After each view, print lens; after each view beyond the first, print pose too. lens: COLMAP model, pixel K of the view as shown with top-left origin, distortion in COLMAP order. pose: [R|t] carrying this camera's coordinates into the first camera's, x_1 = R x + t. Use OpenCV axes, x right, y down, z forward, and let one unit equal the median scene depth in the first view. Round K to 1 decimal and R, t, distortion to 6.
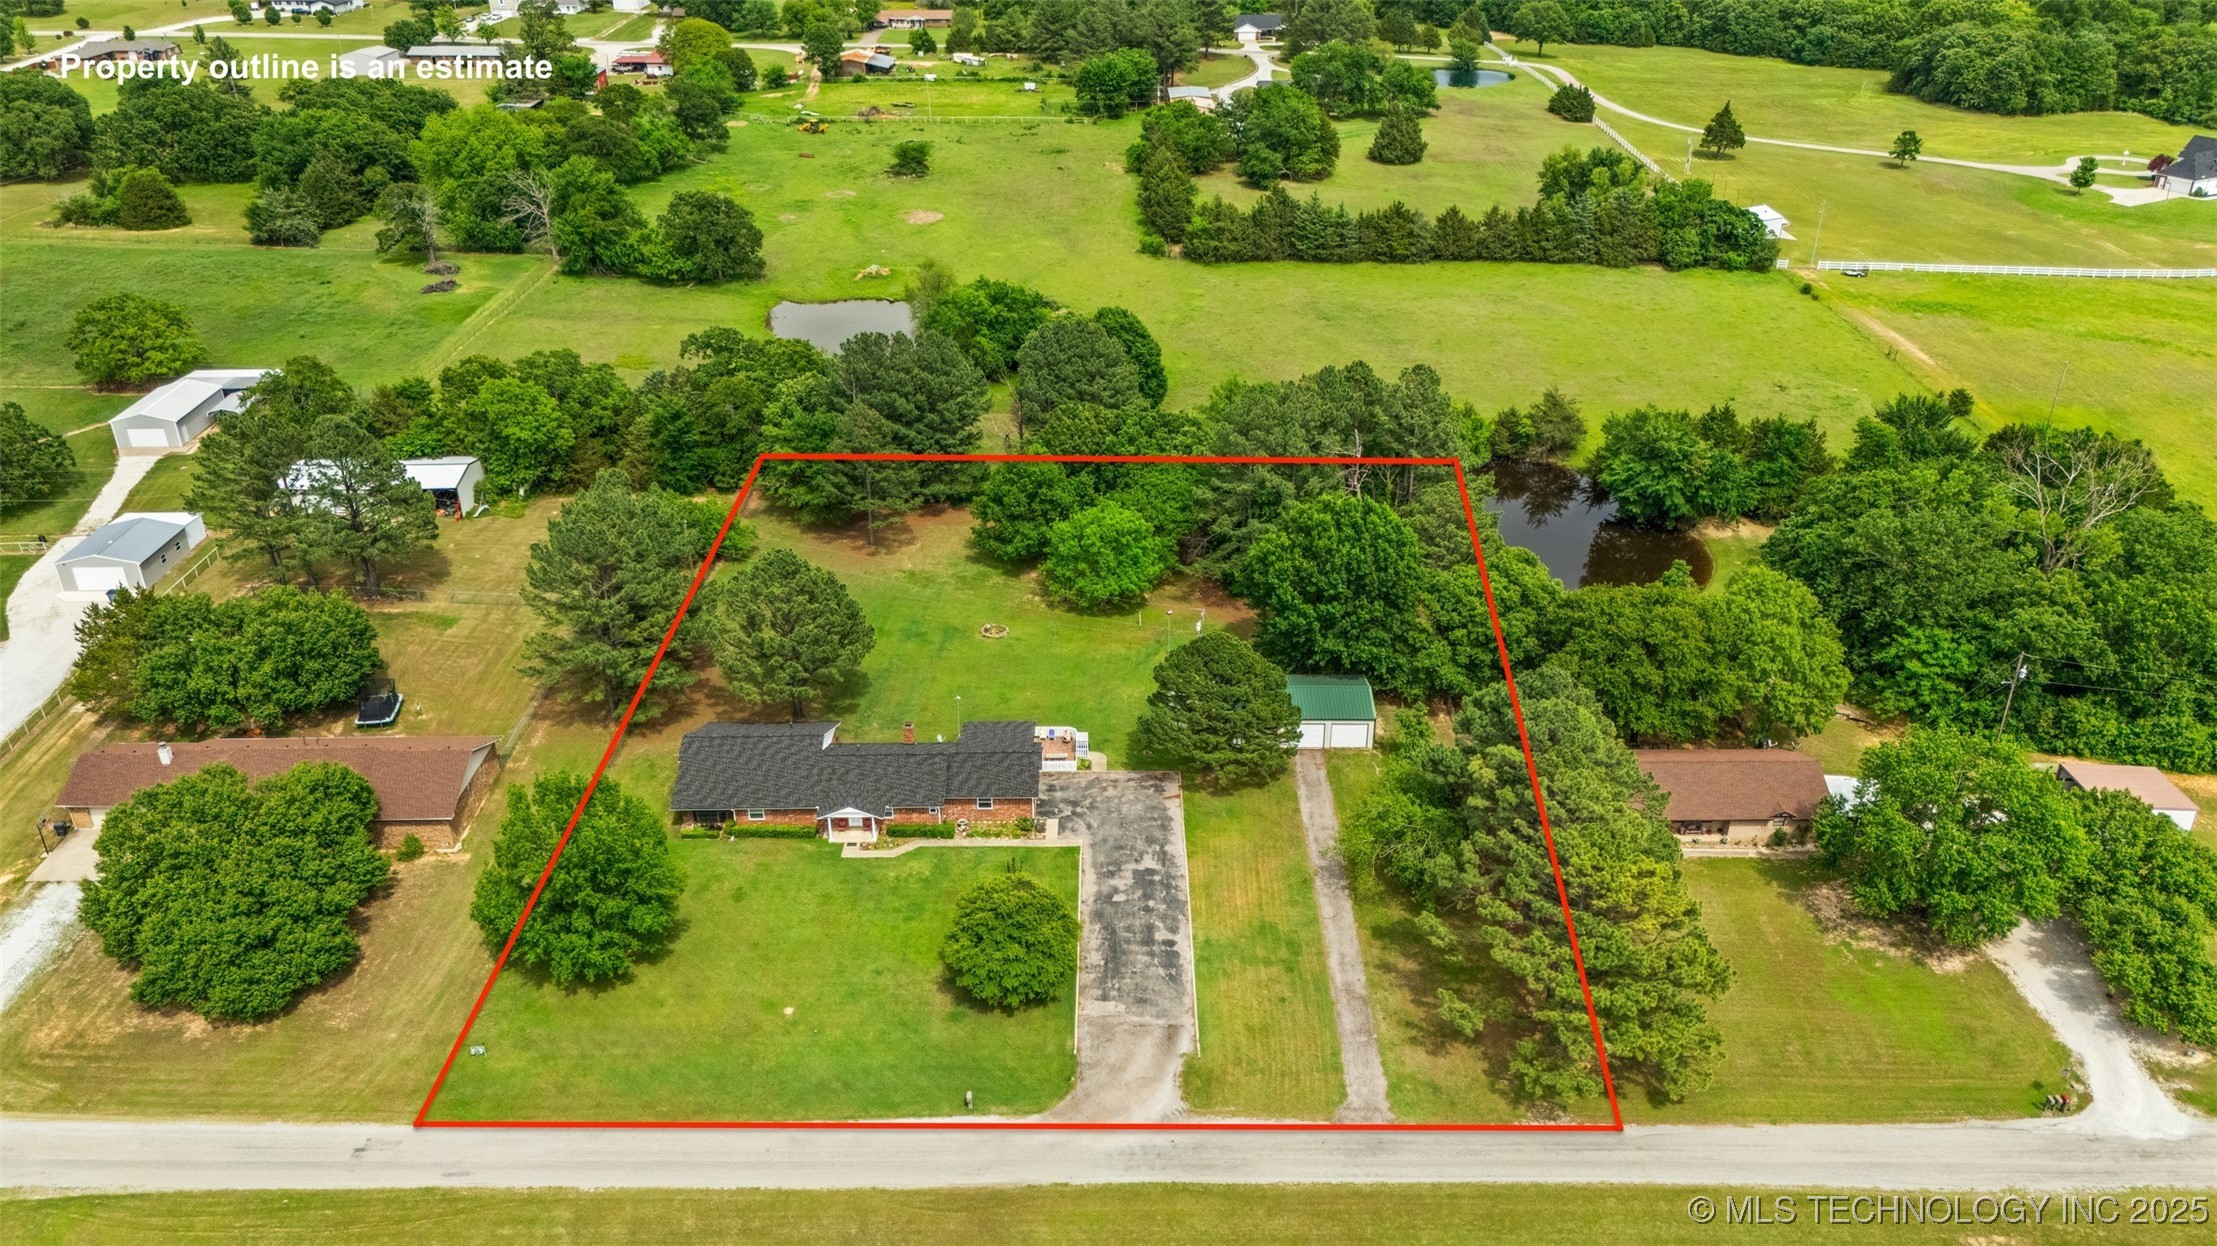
lens RADIAL K [[1622.1, 0, 1108.5], [0, 1622.1, 623.0], [0, 0, 1]] dist [0.116604, -0.149791]
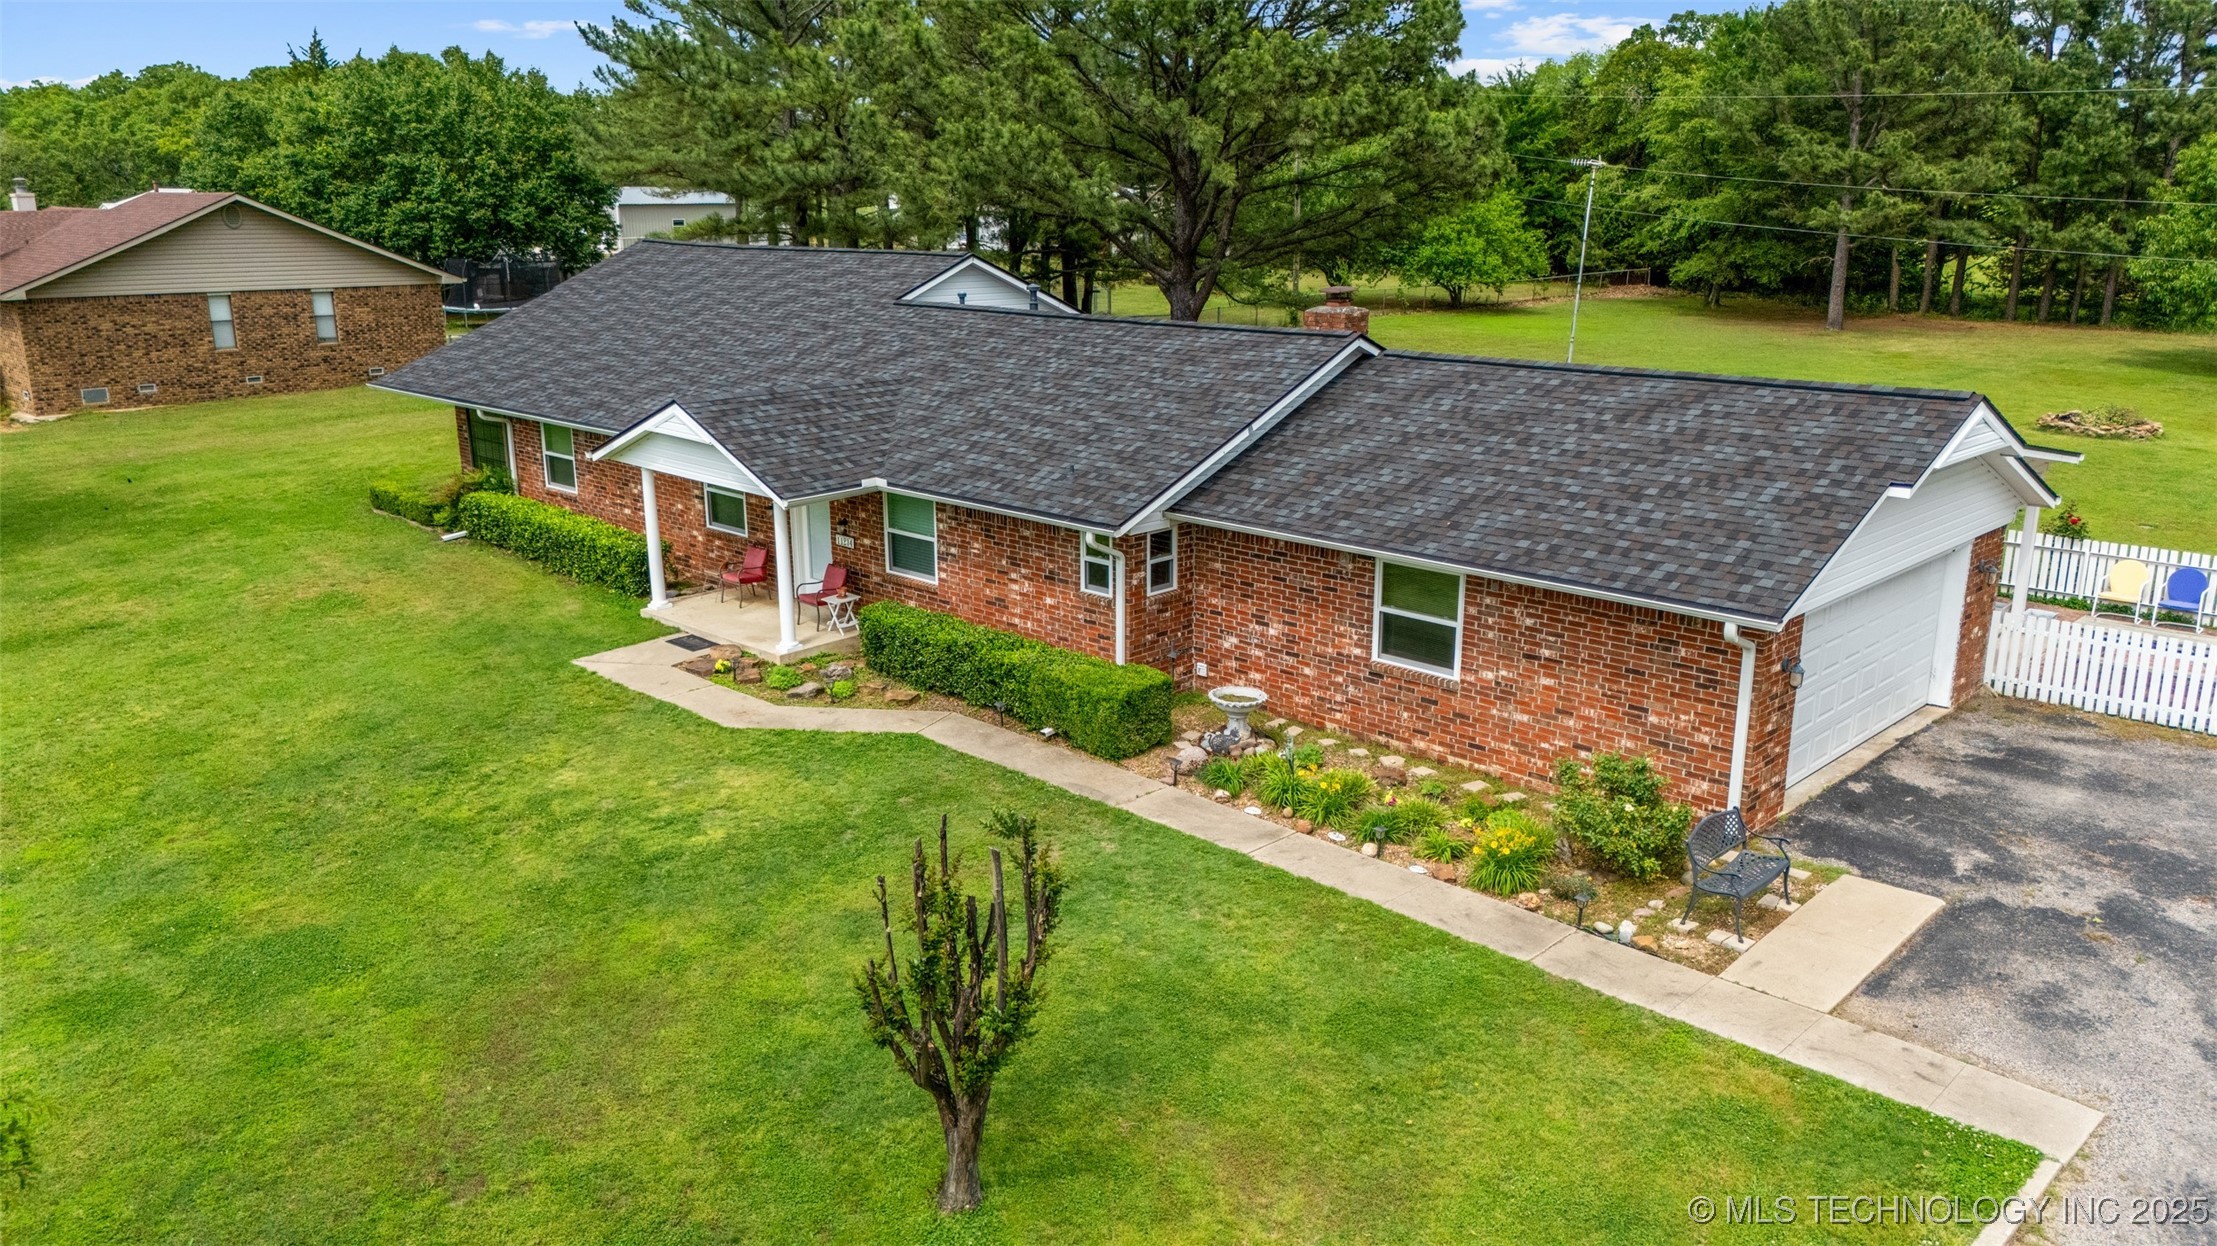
lens RADIAL K [[1622.1, 0, 1108.5], [0, 1622.1, 623.0], [0, 0, 1]] dist [0.116604, -0.149791]
pose [[0.717113, 0.188399, -0.671011, 0.001452], [-0.321978, 0.943428, -0.079214, 0.134818], [0.618126, 0.272856, 0.737204, 0.902921]]
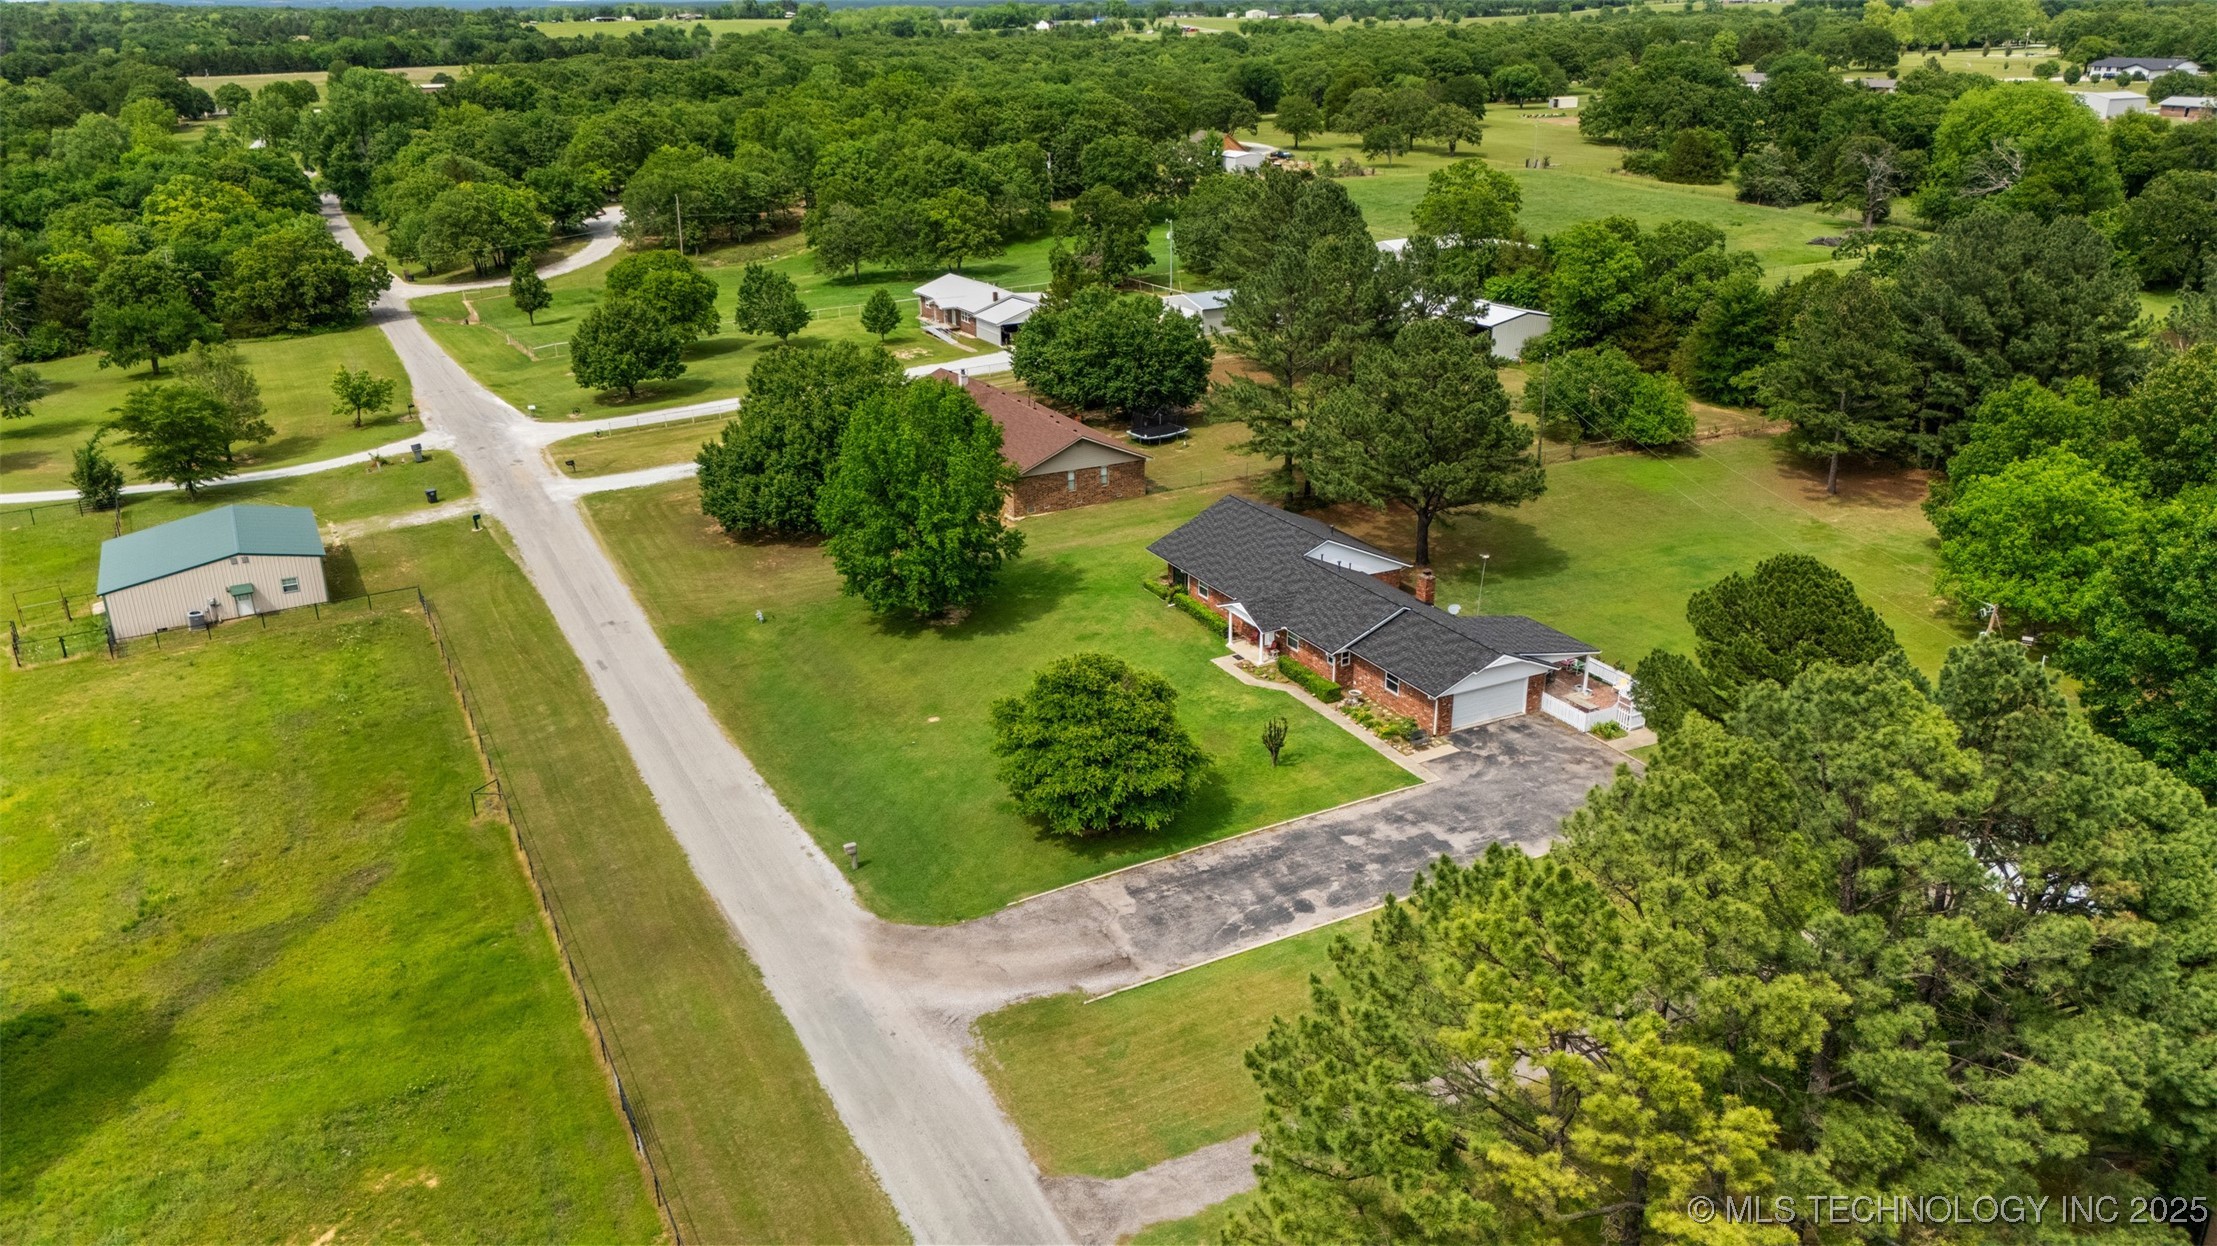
lens RADIAL K [[1622.1, 0, 1108.5], [0, 1622.1, 623.0], [0, 0, 1]] dist [0.116604, -0.149791]
pose [[0.466305, 0.323230, -0.823457, 0.429268], [-0.403672, 0.906038, 0.127056, 0.051454], [0.787152, 0.273160, 0.552969, 0.543540]]
